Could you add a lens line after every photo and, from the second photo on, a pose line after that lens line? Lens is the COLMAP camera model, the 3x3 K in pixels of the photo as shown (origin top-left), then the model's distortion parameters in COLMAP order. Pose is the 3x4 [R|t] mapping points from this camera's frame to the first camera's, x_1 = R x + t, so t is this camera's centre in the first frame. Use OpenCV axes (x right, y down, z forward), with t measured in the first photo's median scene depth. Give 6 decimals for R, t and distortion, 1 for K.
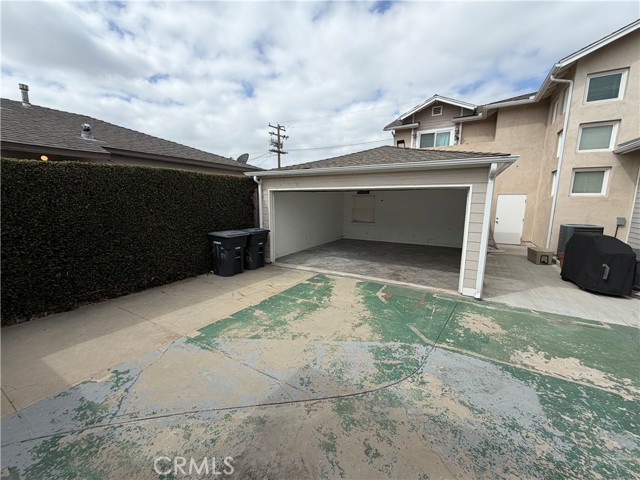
lens RADIAL K [[255.5, 0, 317.1], [0, 255.5, 240.2], [0, 0, 1]] dist [-0.000968, -0.000136]
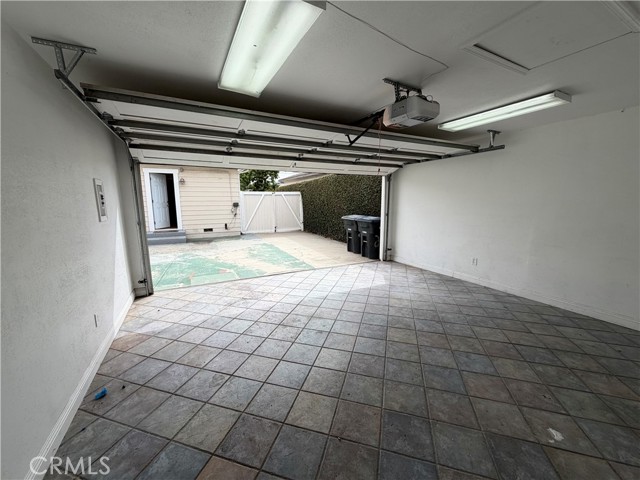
lens RADIAL K [[255.5, 0, 317.1], [0, 255.5, 240.2], [0, 0, 1]] dist [-0.000968, -0.000136]
pose [[-0.528372, 0.127467, -0.839390, 0.851390], [-0.132914, 0.964056, 0.230064, -0.192826], [0.838544, 0.233127, -0.492438, 1.629009]]
